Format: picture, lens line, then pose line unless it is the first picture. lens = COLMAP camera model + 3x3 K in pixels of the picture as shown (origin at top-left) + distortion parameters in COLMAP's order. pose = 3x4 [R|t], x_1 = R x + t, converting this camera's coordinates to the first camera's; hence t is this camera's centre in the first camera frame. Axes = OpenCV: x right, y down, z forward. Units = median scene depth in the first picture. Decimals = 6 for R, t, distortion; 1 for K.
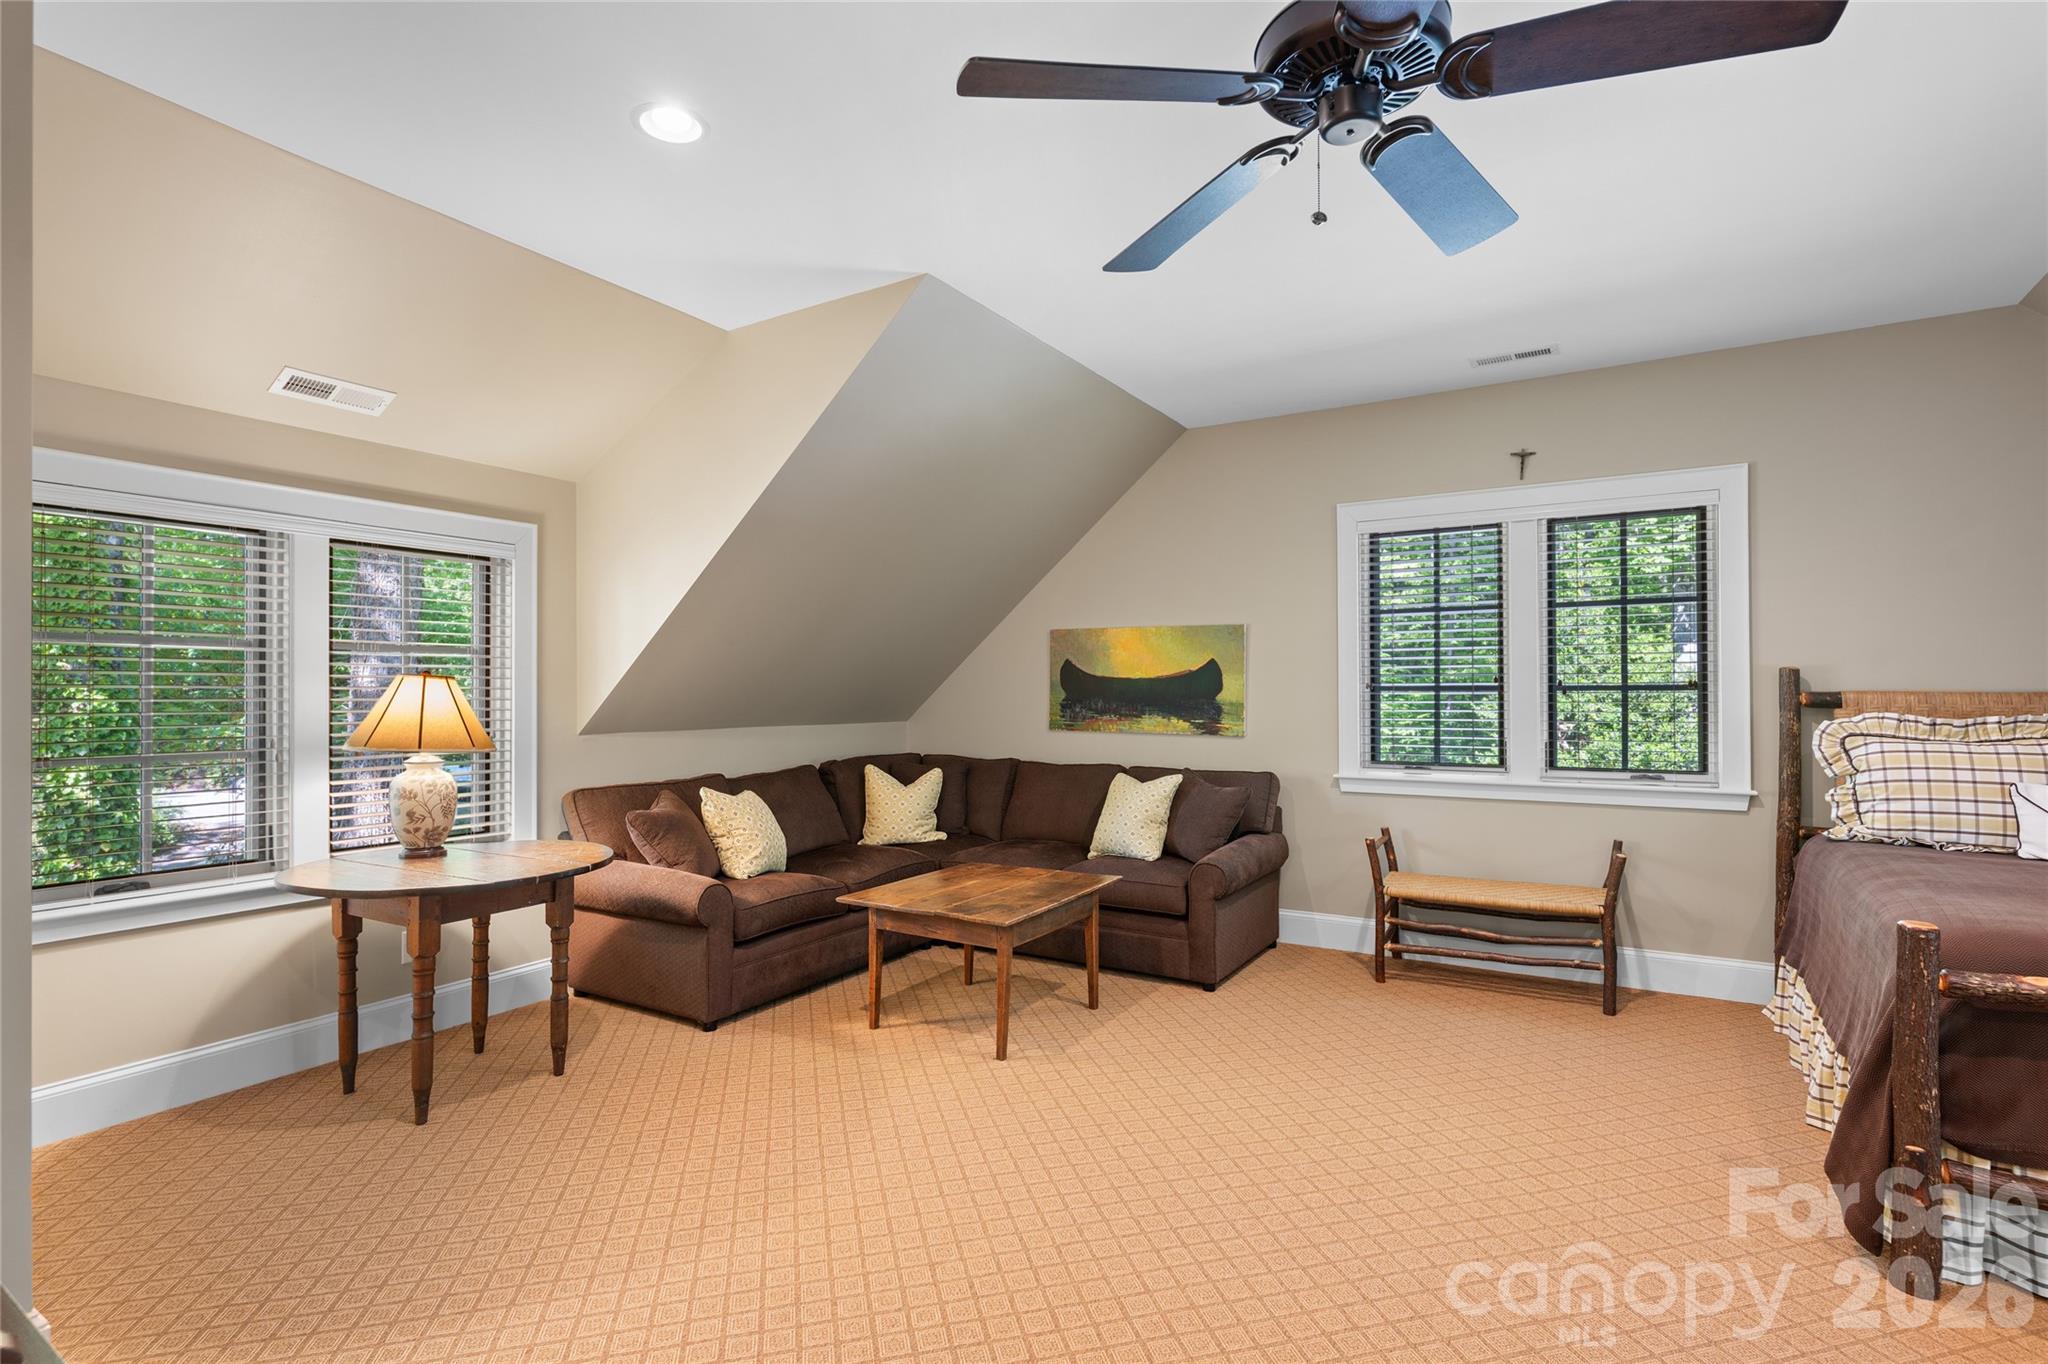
lens RADIAL K [[976.0, 0, 1022.6], [0, 976.0, 687.1], [0, 0, 1]] dist [-0.002672, 0.002791]
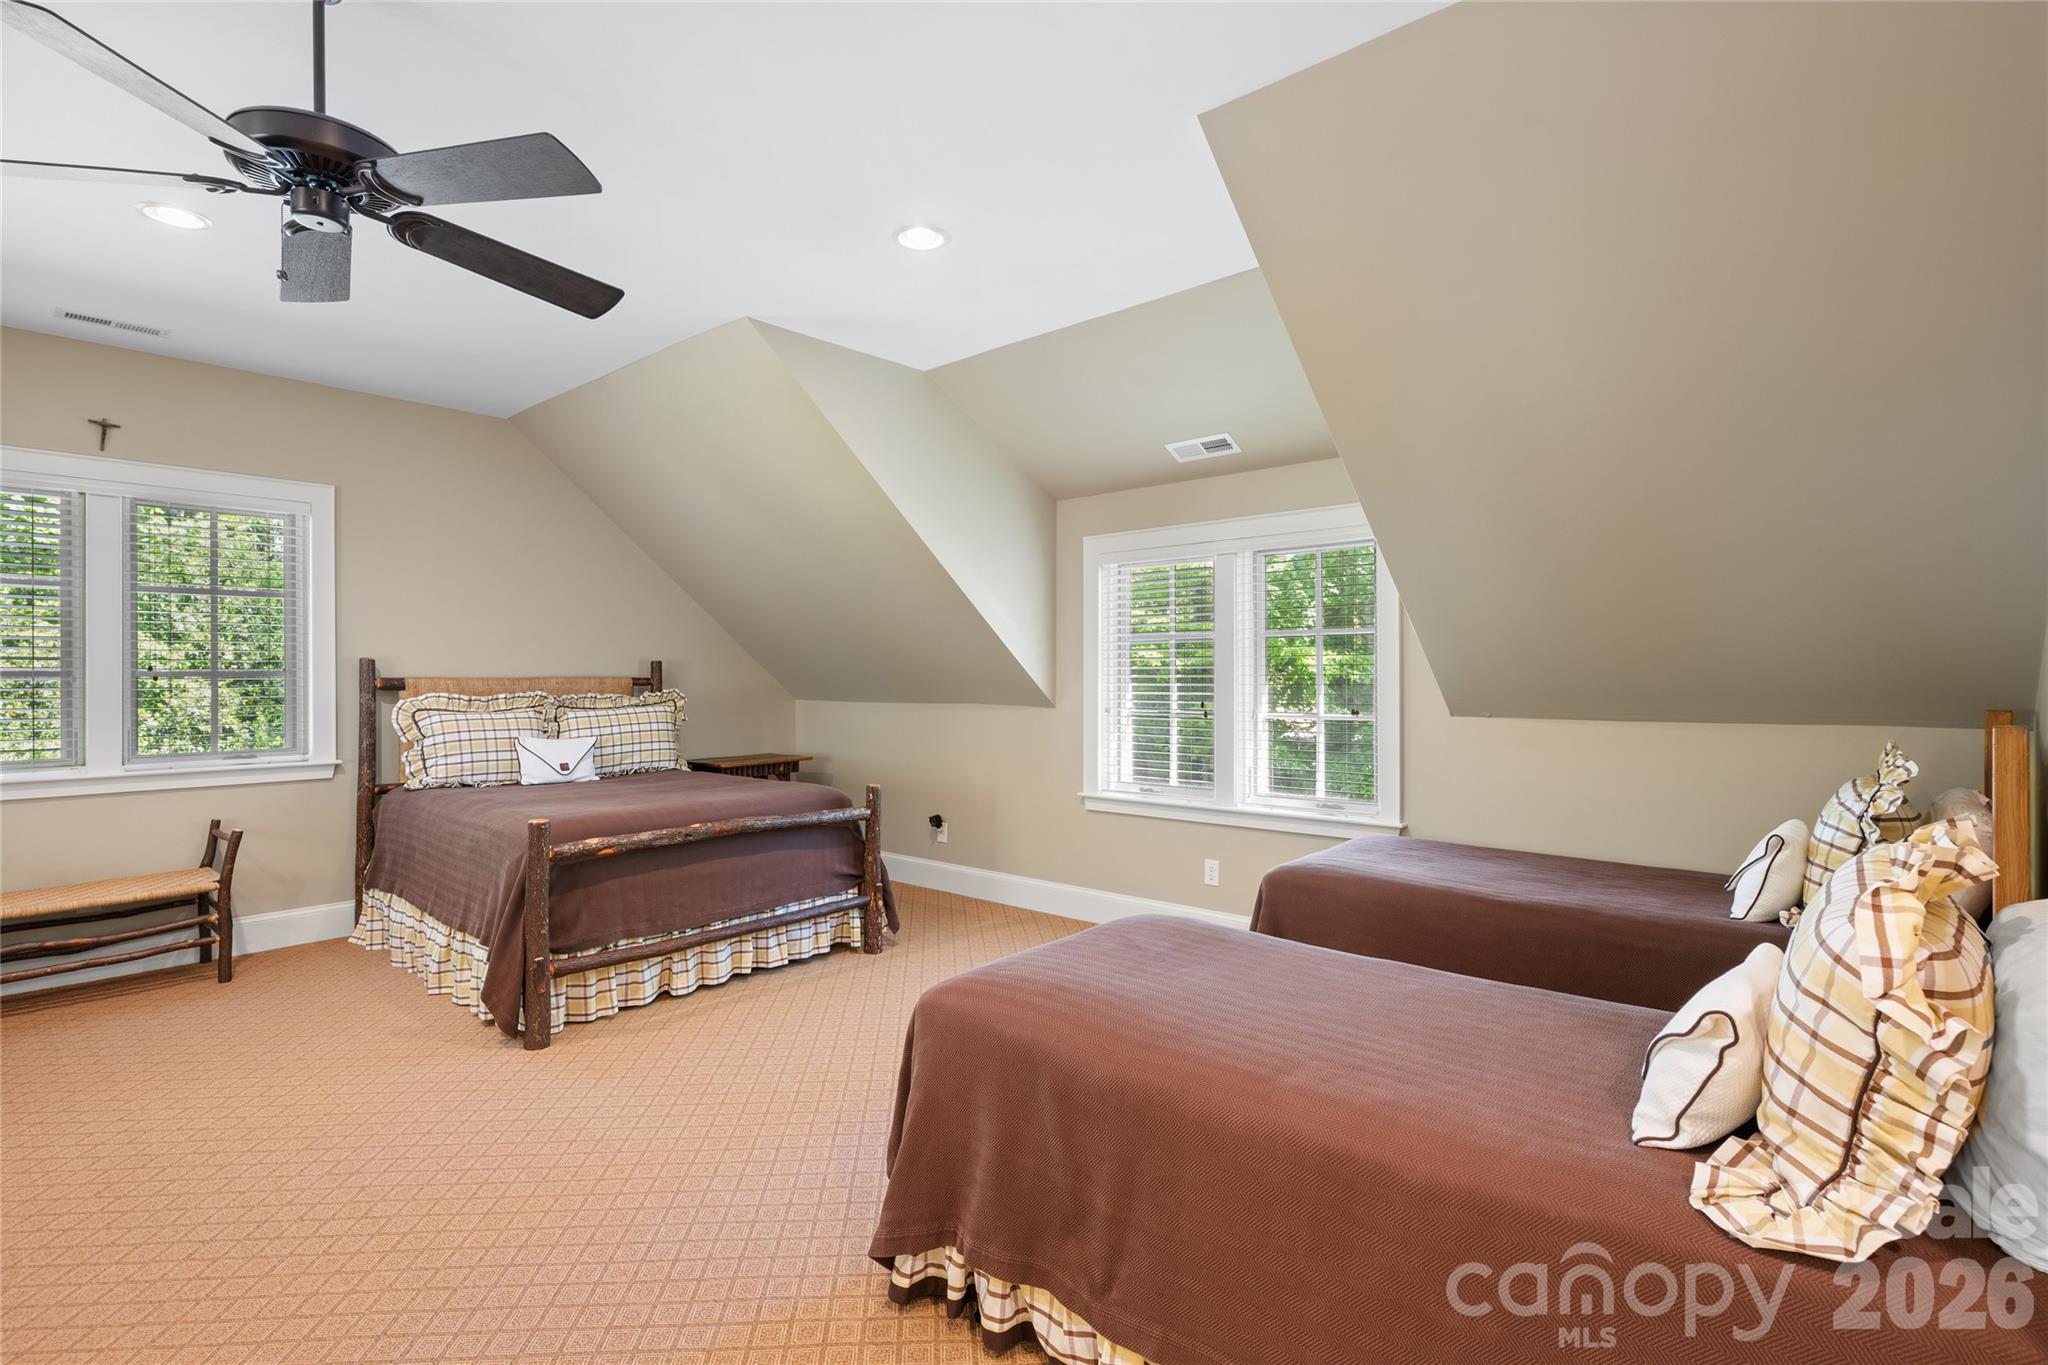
lens RADIAL K [[976.0, 0, 1028.0], [0, 976.0, 680.5], [0, 0, 1]] dist [-0.002672, 0.002791]
pose [[0.167635, -0.002337, 0.985846, -0.307660], [-0.003746, 0.999988, 0.003008, 0.001352], [-0.985842, -0.004197, 0.167625, -0.039877]]
